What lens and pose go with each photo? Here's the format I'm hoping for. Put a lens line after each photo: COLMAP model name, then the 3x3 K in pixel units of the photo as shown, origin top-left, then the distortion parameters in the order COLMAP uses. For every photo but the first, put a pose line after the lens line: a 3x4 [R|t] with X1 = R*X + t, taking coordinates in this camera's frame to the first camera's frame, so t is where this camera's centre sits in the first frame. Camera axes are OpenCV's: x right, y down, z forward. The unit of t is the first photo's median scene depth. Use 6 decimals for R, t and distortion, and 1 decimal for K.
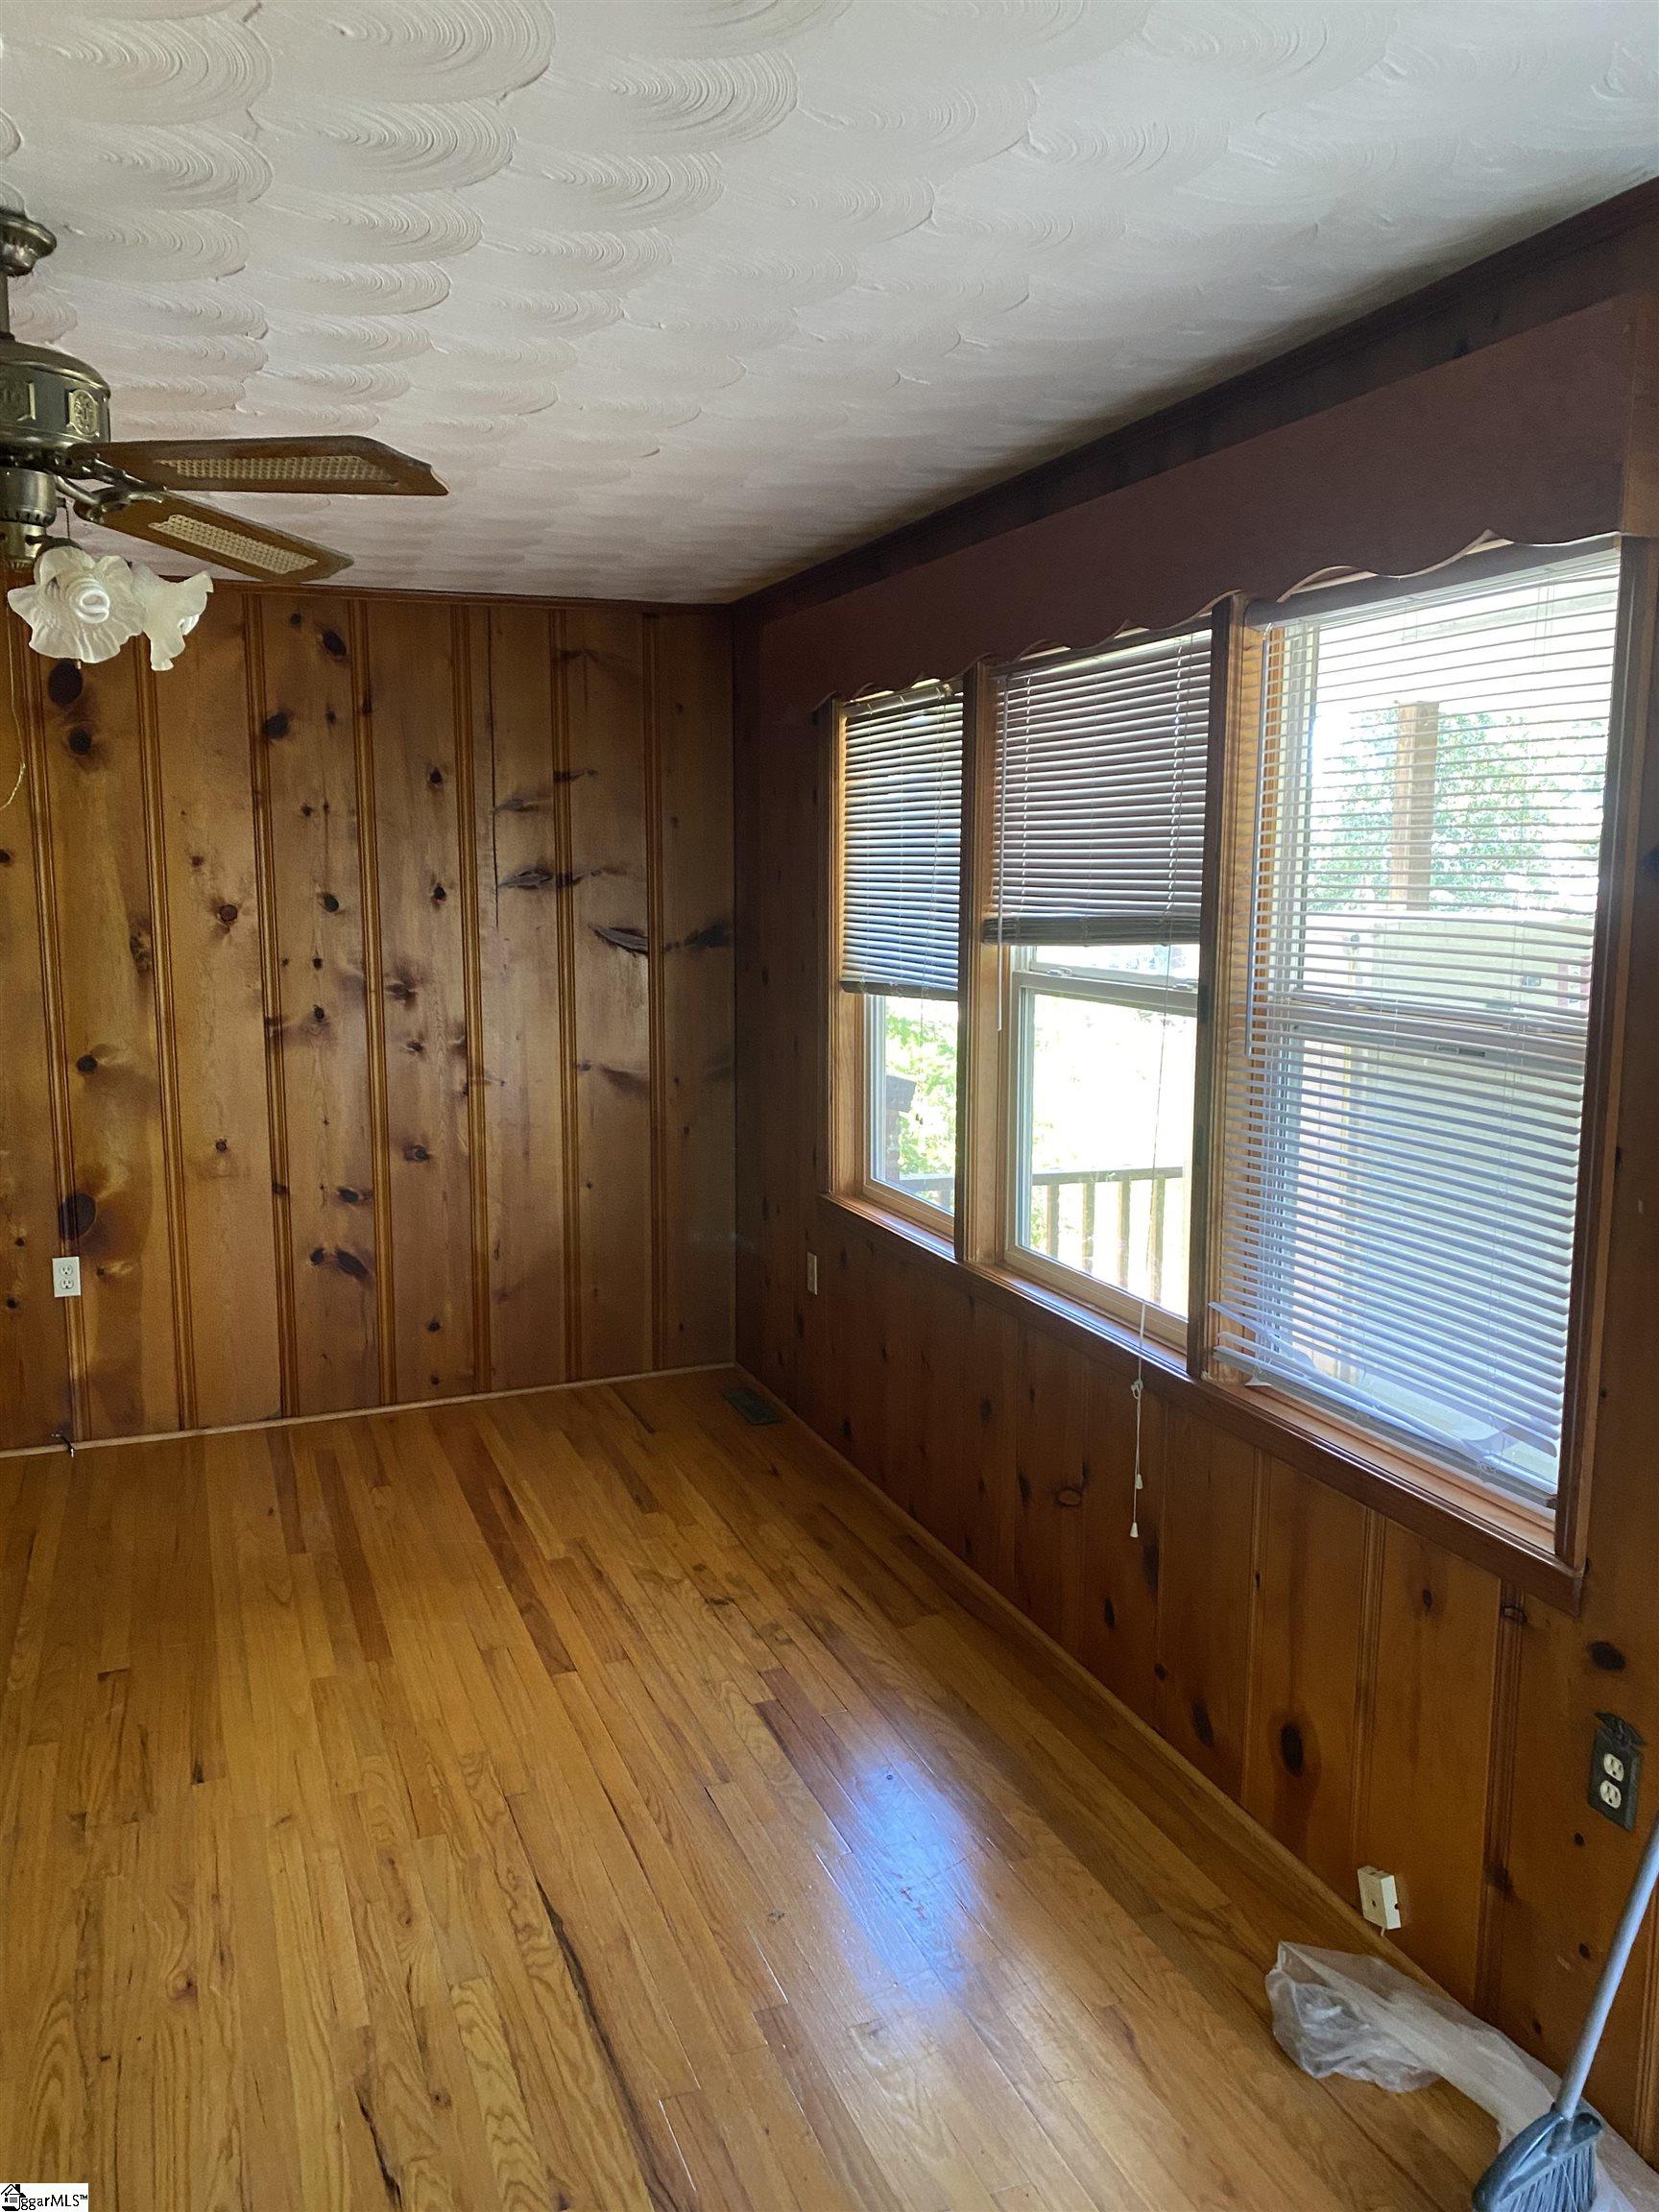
lens RADIAL K [[1686.9, 0, 826.9], [0, 1686.9, 1107.1], [0, 0, 1]] dist [0.033659, -0.037914]
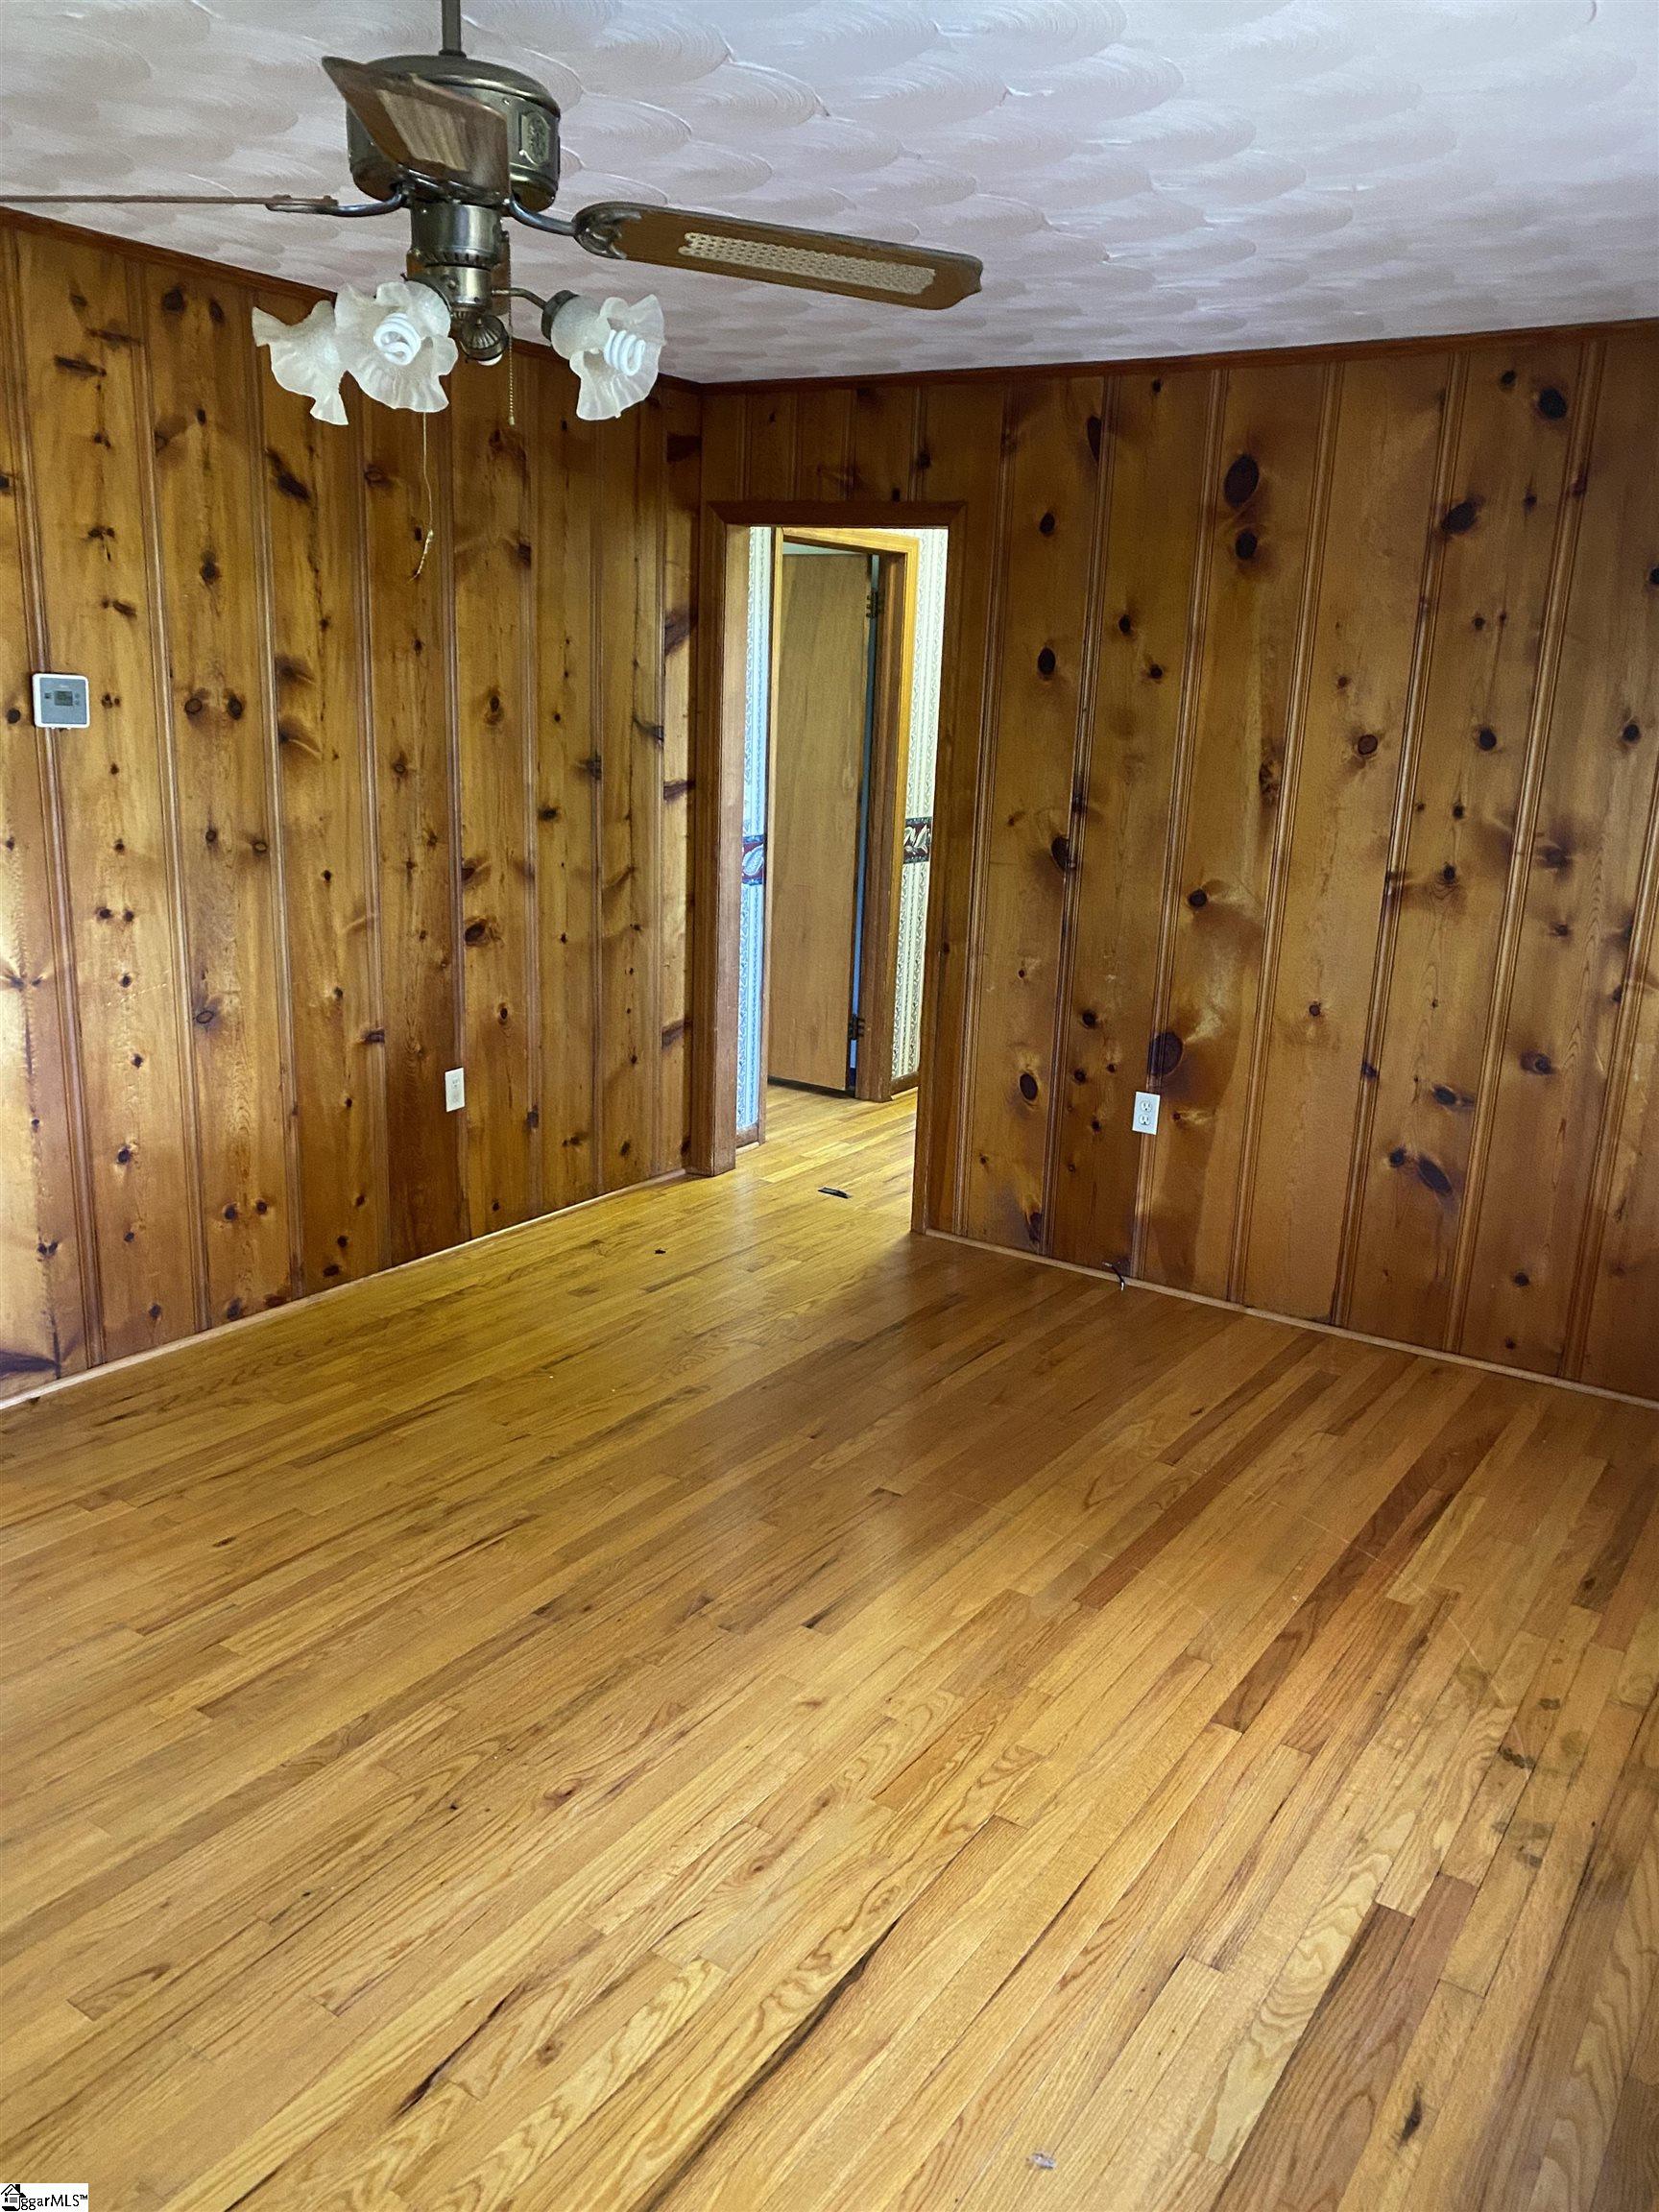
lens RADIAL K [[1686.9, 0, 827.2], [0, 1686.9, 1111.7], [0, 0, 1]] dist [0.033659, -0.037914]
pose [[0.566466, 0.223552, -0.793184, 0.219814], [-0.152725, 0.974307, 0.165529, -0.033623], [0.809809, 0.027373, 0.586054, 0.280158]]
